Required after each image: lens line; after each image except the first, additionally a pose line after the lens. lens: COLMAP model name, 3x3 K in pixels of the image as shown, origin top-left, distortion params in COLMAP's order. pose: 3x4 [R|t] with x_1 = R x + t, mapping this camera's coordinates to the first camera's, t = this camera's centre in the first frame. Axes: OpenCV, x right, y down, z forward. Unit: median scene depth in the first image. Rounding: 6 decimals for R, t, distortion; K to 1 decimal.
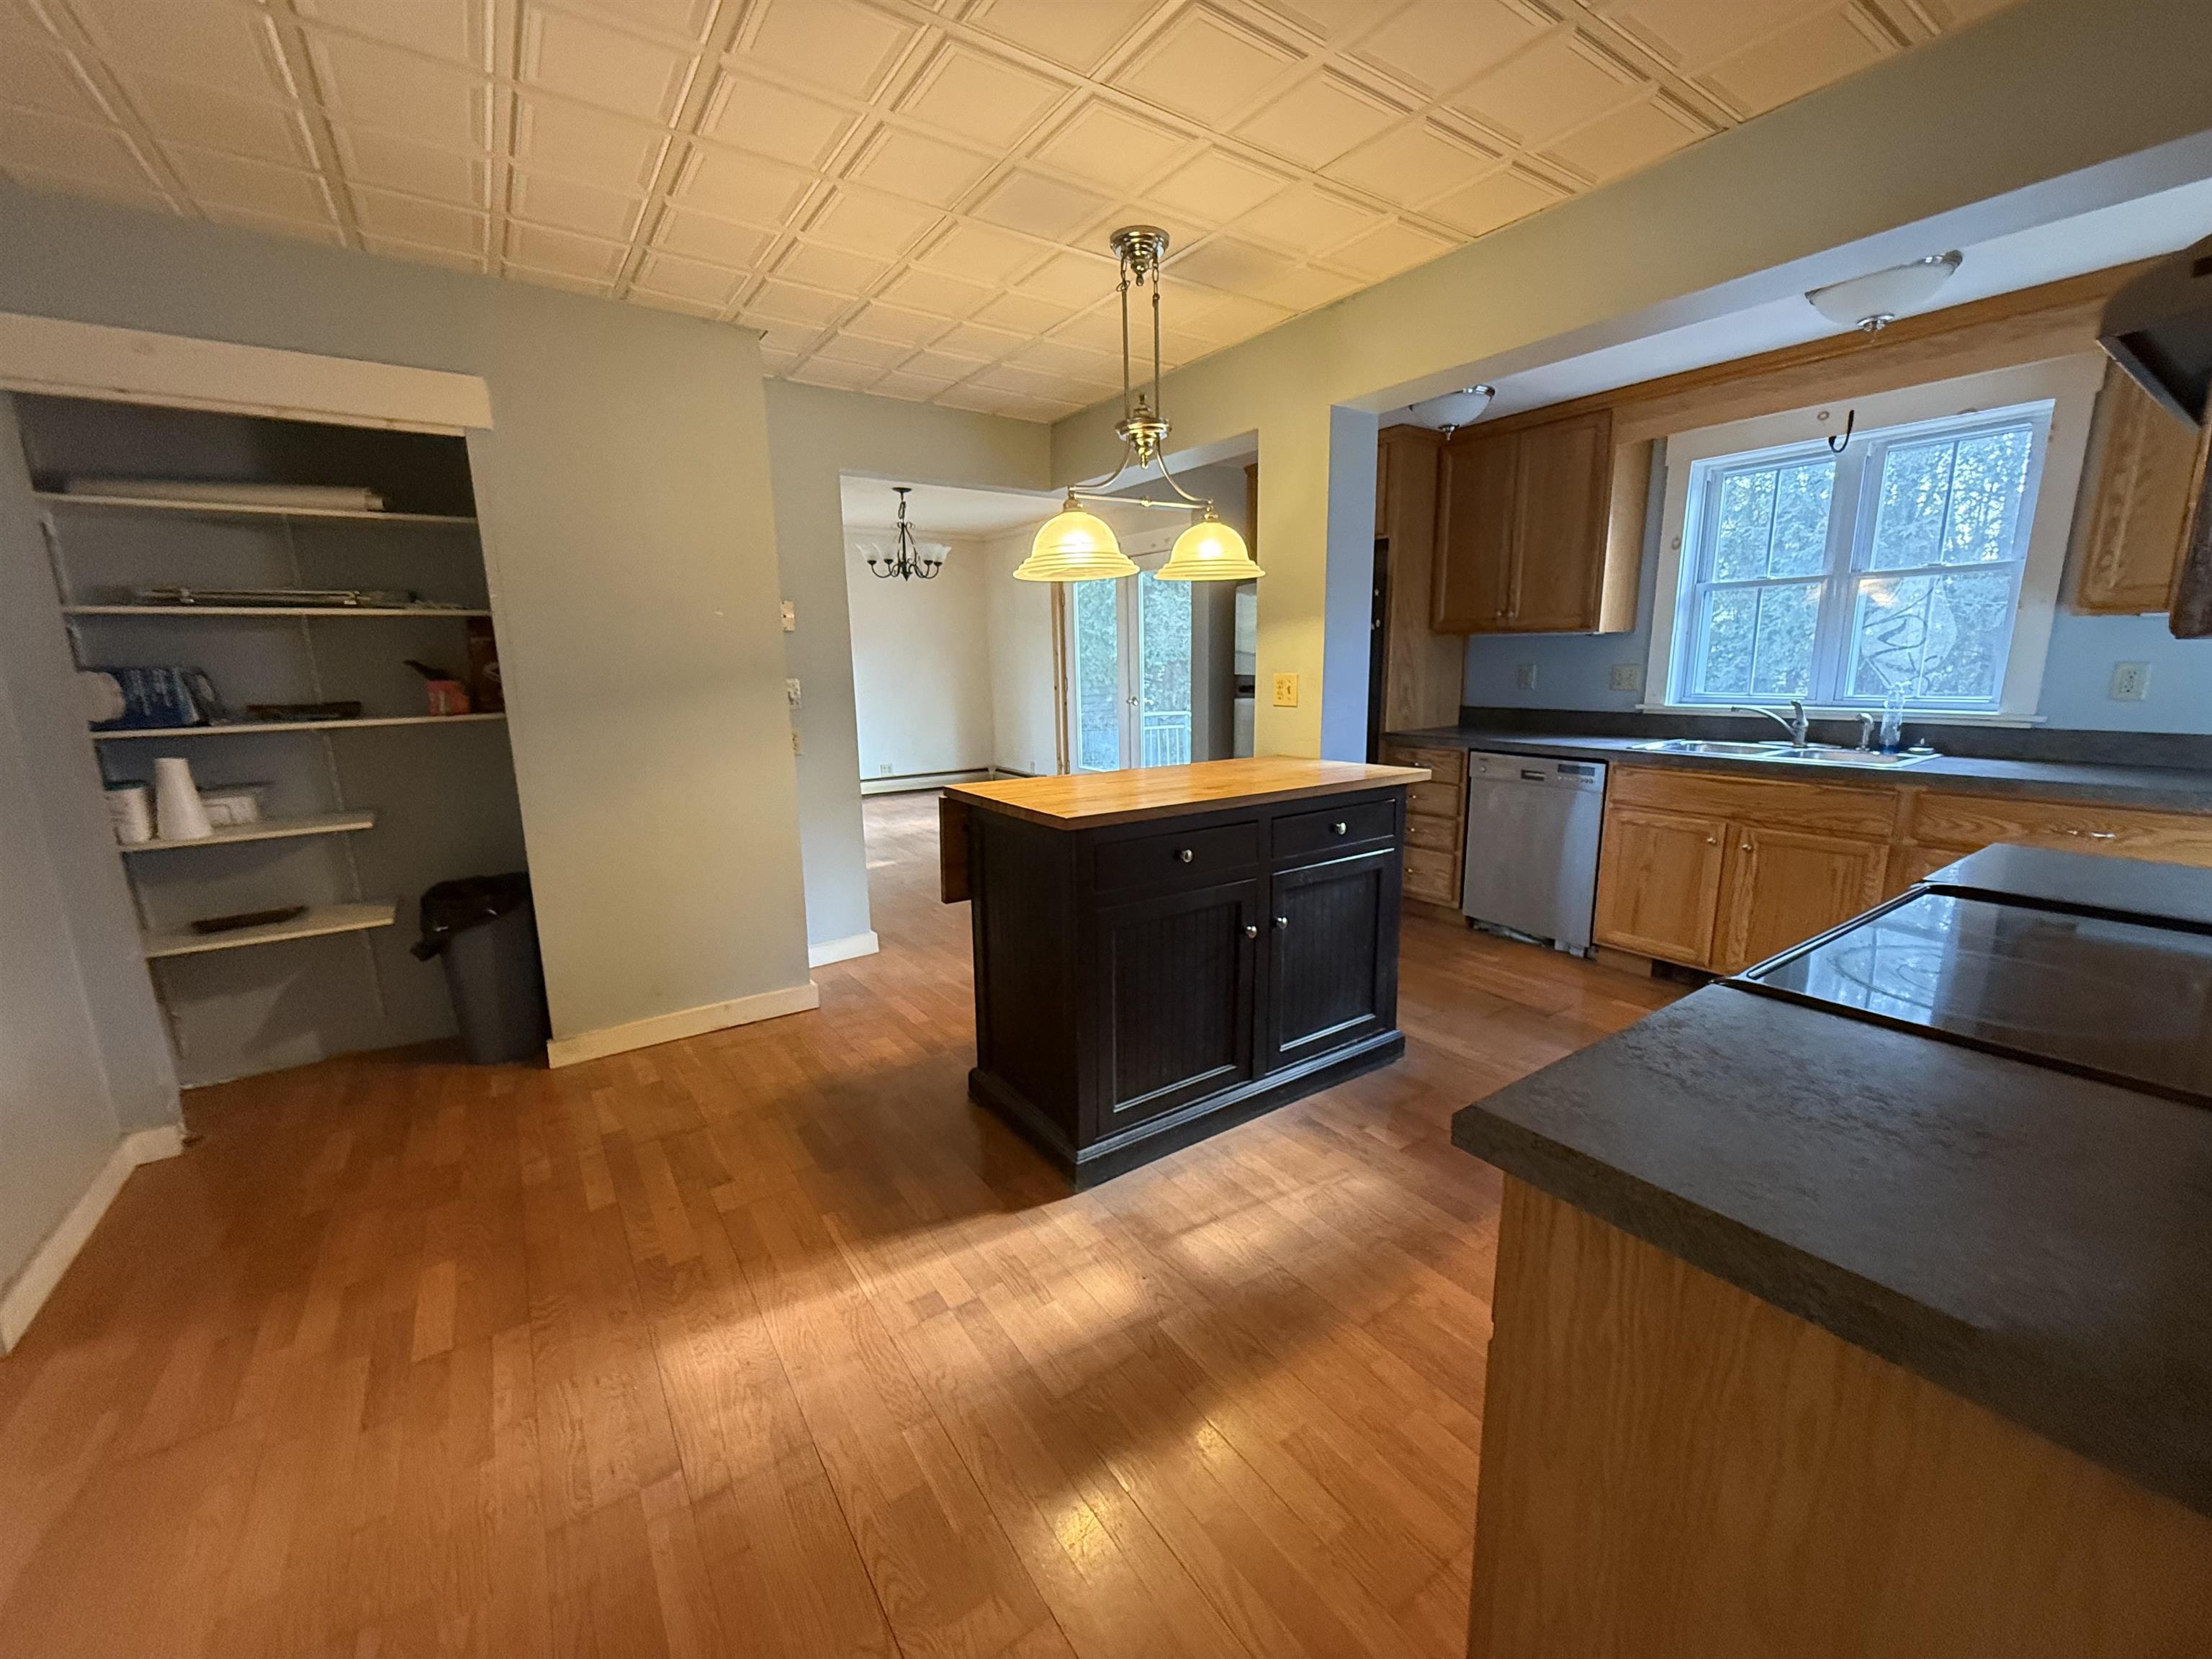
lens RADIAL K [[880.3, 0, 1112.6], [0, 880.3, 829.8], [0, 0, 1]] dist [-0.000329, 0.000081]
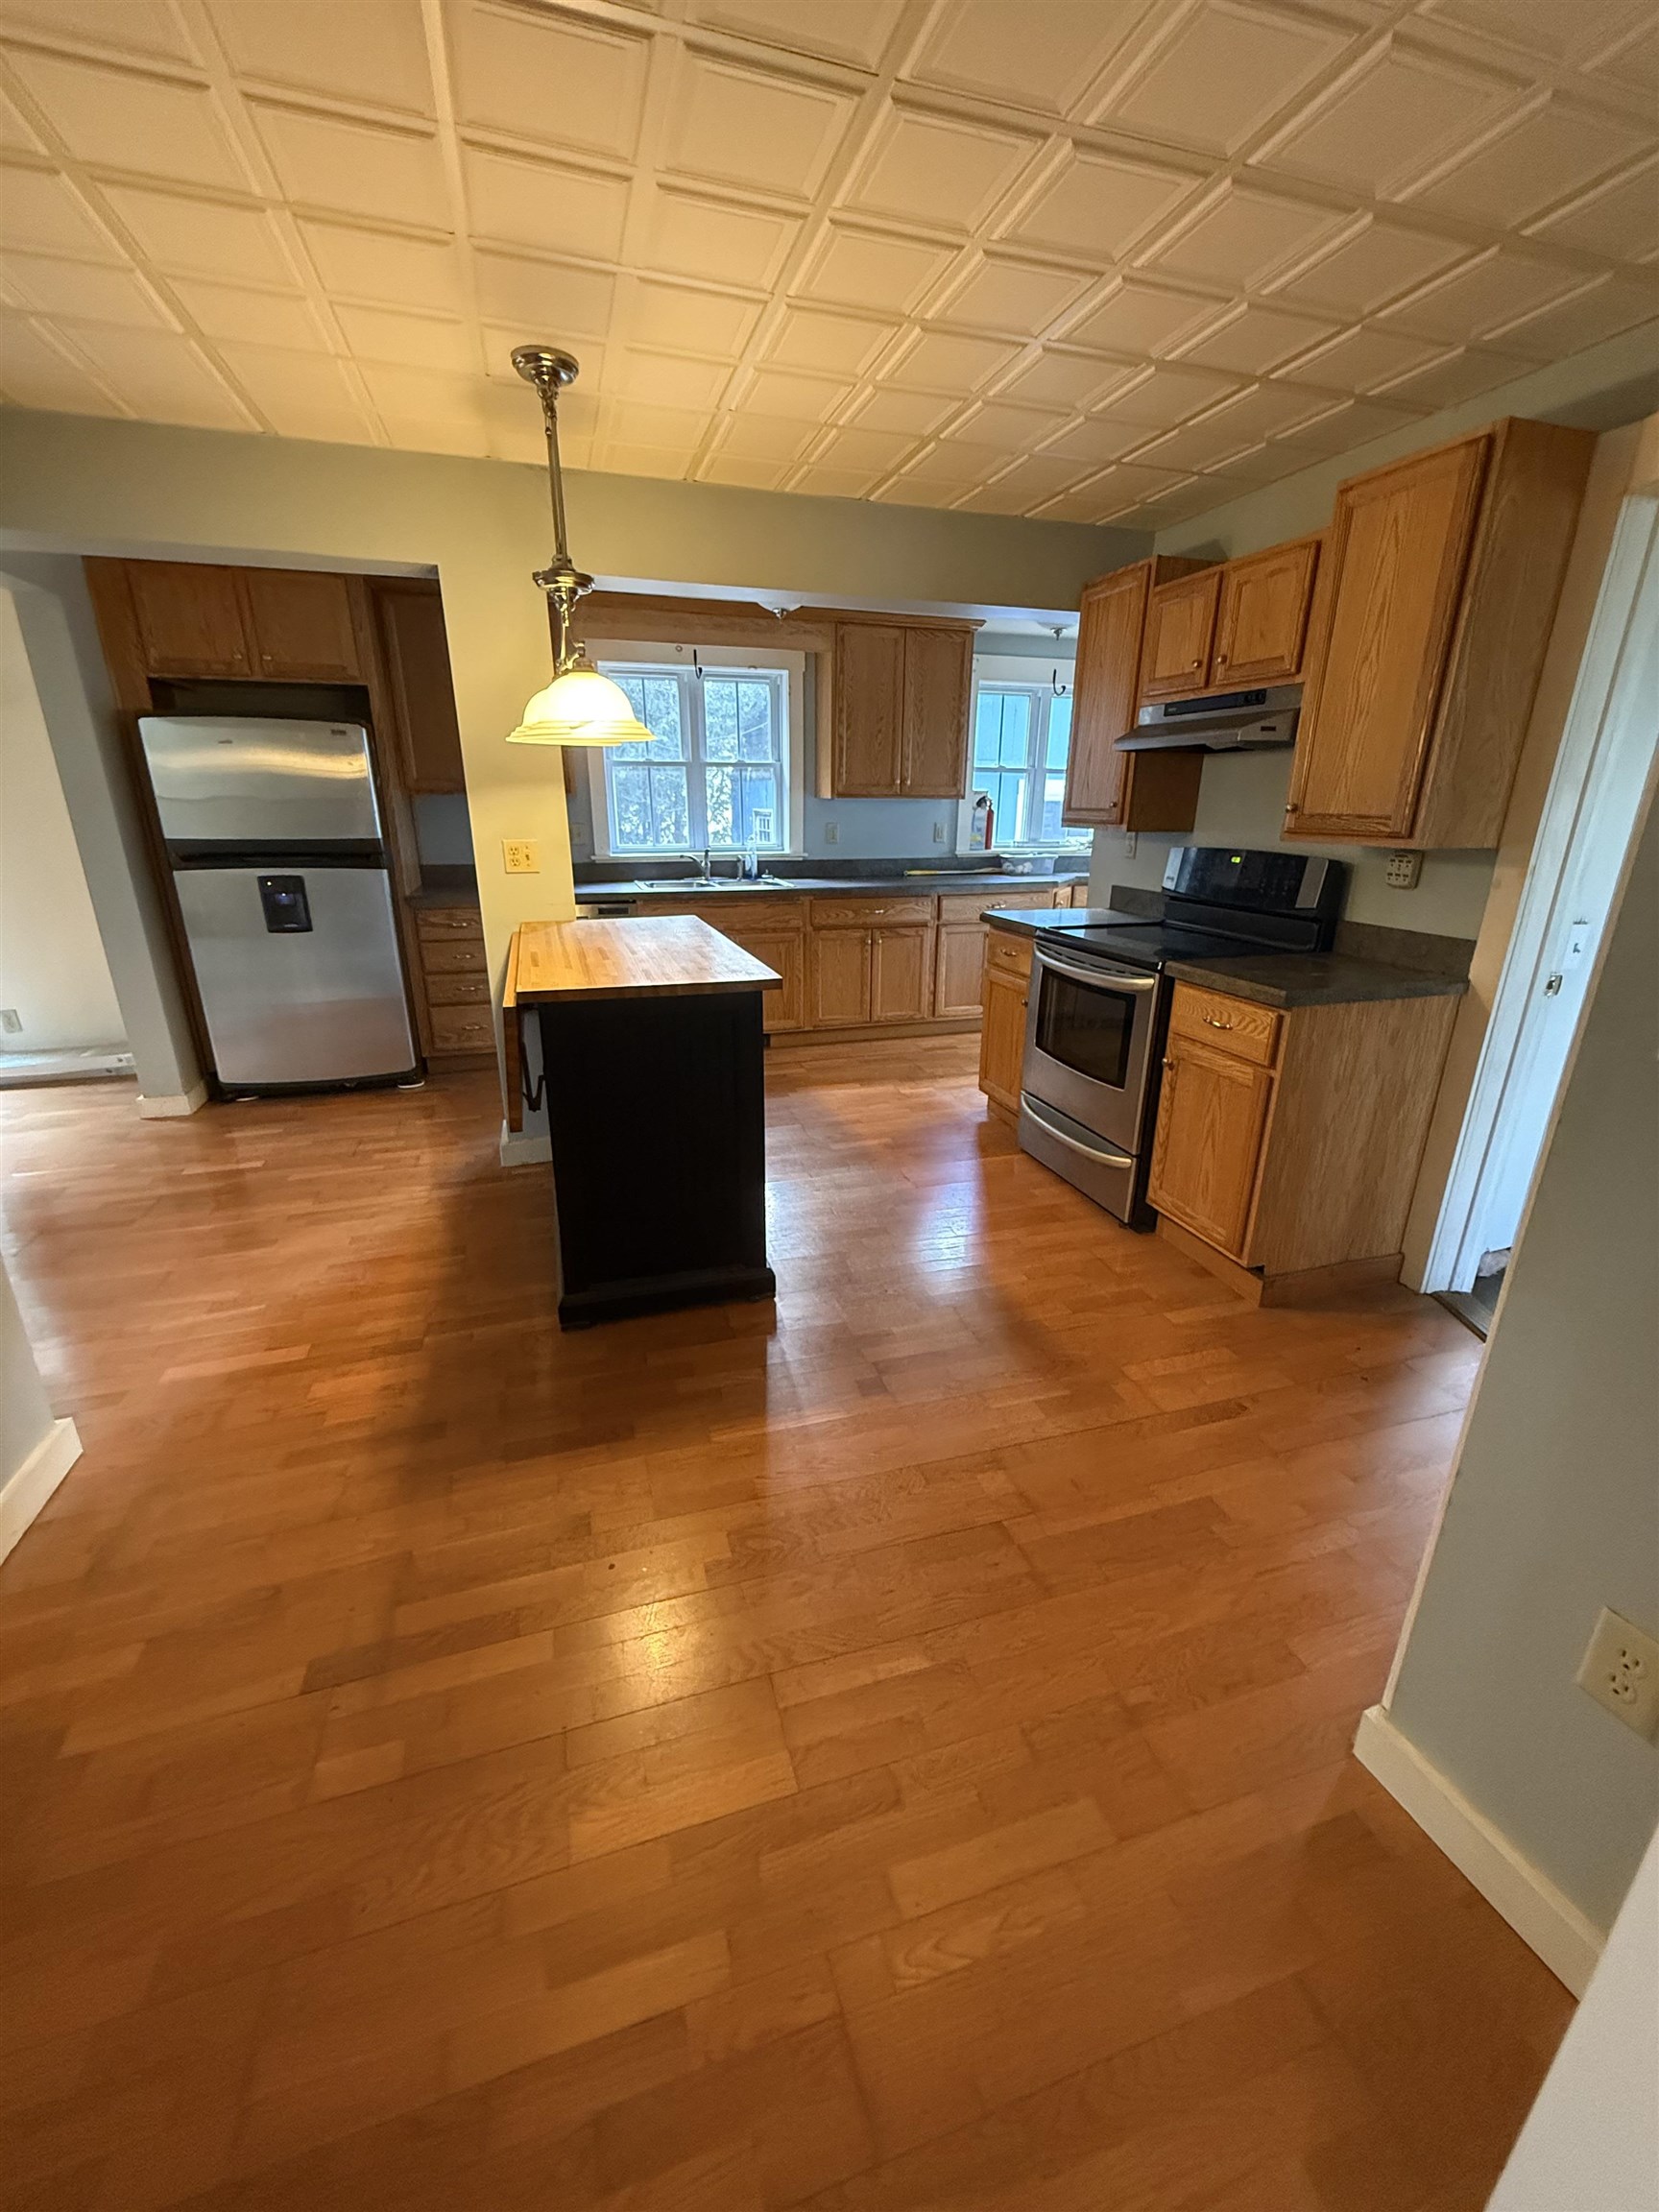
lens RADIAL K [[880.3, 0, 832.4], [0, 880.3, 1098.4], [0, 0, 1]] dist [-0.000329, 0.000081]
pose [[0.297596, -0.293573, 0.908434, -0.821921], [0.170856, 0.952562, 0.251862, -0.104030], [-0.939279, 0.080258, 0.333637, 0.413260]]
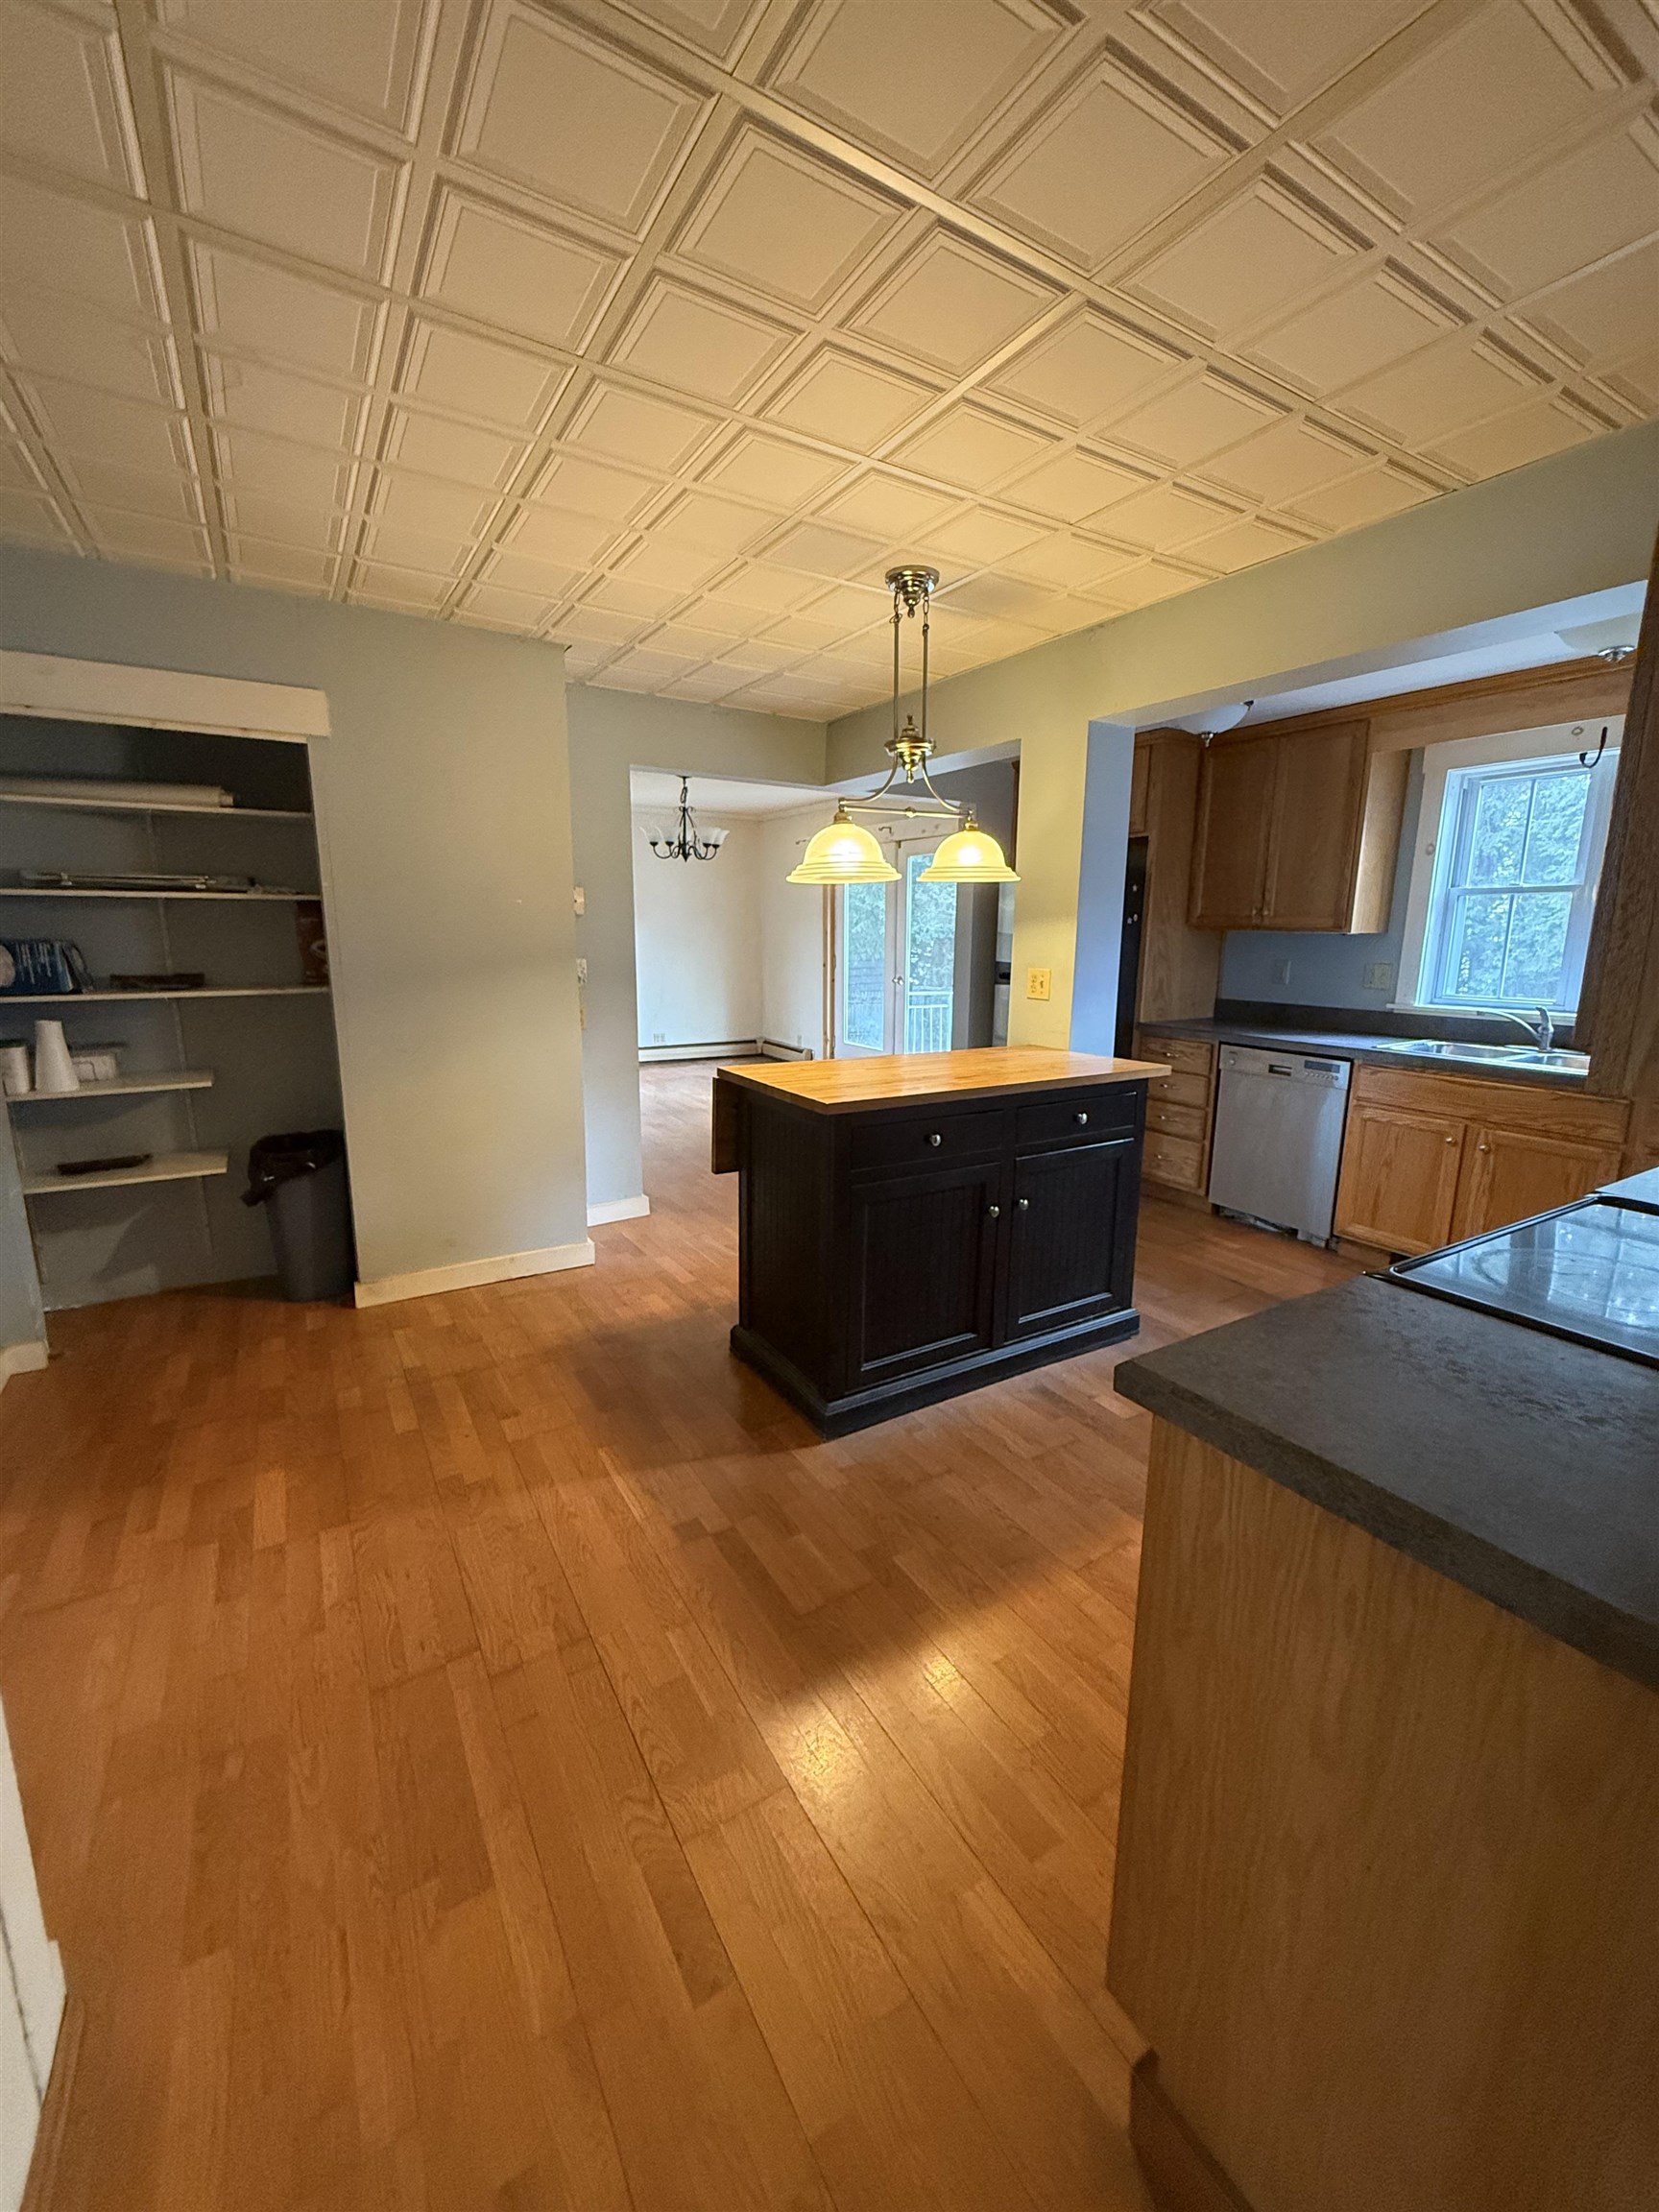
lens RADIAL K [[880.3, 0, 832.4], [0, 880.3, 1098.4], [0, 0, 1]] dist [-0.000329, 0.000081]
pose [[0.998095, 0.034241, -0.051313, 0.008743], [-0.034318, 0.999411, -0.000626, -0.014695], [0.051262, 0.002386, 0.998682, -0.086509]]
